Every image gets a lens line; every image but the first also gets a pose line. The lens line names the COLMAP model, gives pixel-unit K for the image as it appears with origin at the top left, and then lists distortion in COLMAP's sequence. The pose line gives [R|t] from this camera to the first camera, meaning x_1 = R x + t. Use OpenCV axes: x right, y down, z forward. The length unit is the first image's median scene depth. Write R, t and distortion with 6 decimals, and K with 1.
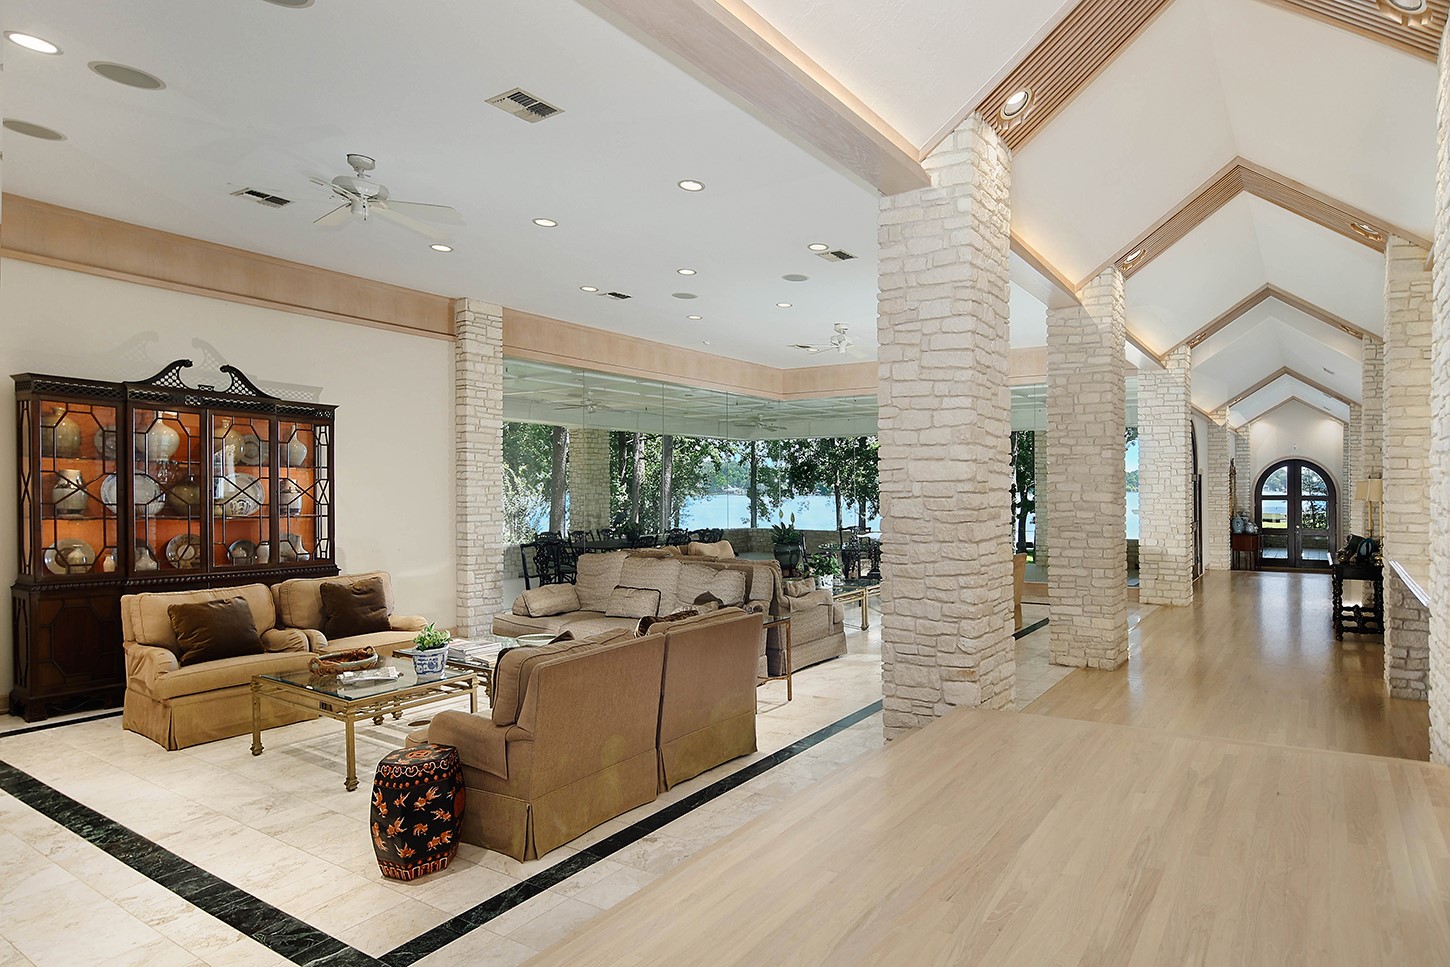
lens RADIAL K [[842.1, 0, 725.0], [0, 842.1, 483.5], [0, 0, 1]] dist [0.000189, -0.000057]
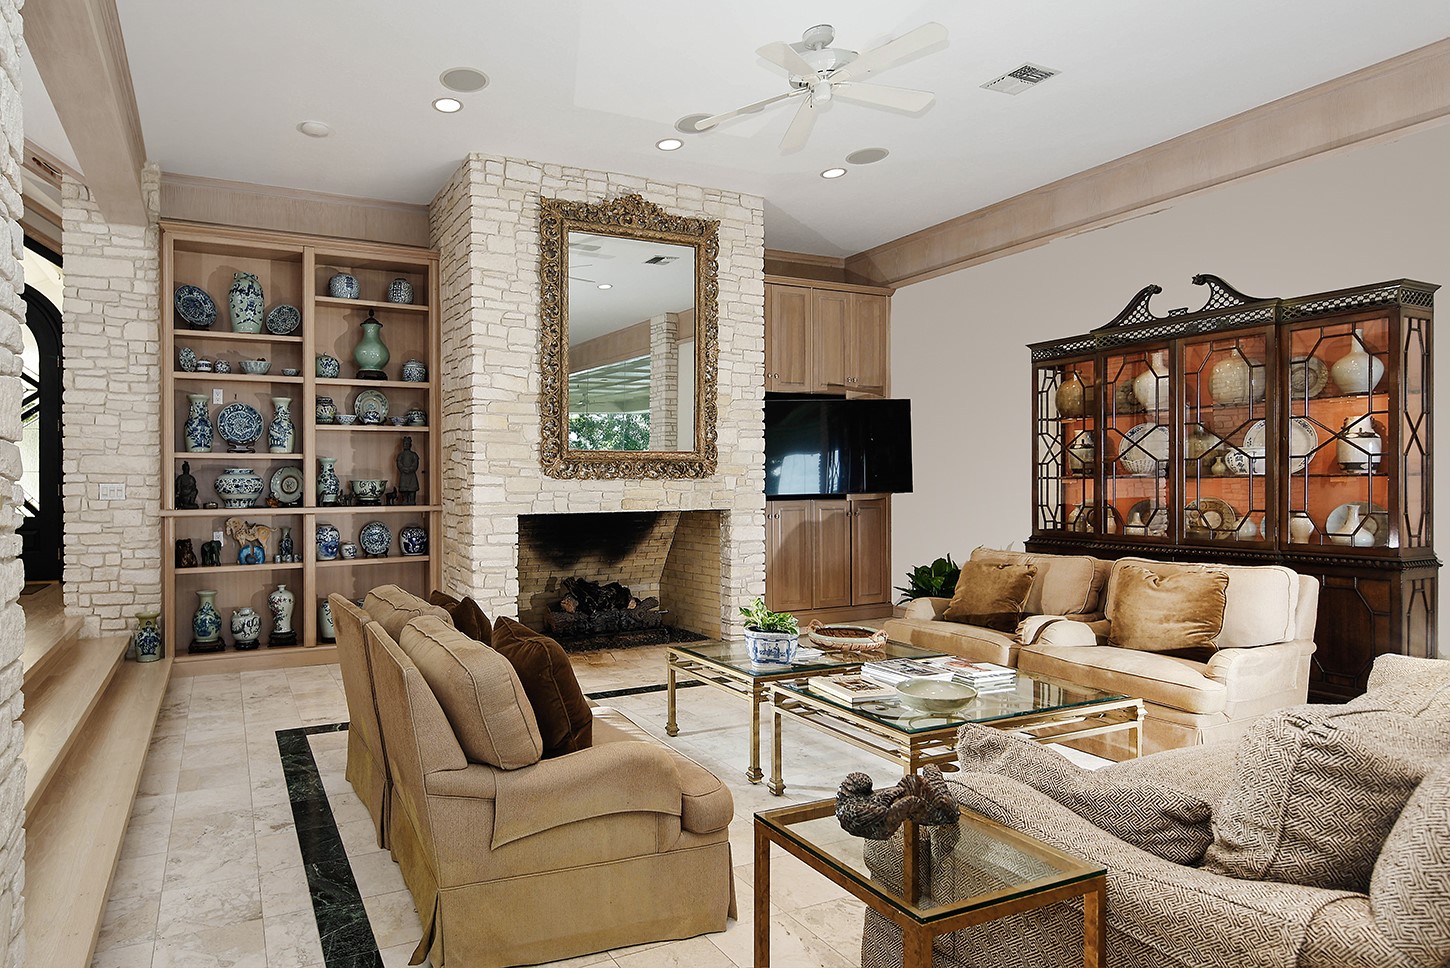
lens RADIAL K [[842.1, 0, 725.0], [0, 842.1, 484.0], [0, 0, 1]] dist [0.000189, -0.000057]
pose [[-0.440377, -0.013812, -0.897707, 0.259236], [0.008923, 0.999765, -0.019759, 0.055471], [0.897769, -0.016711, -0.440150, 0.965281]]
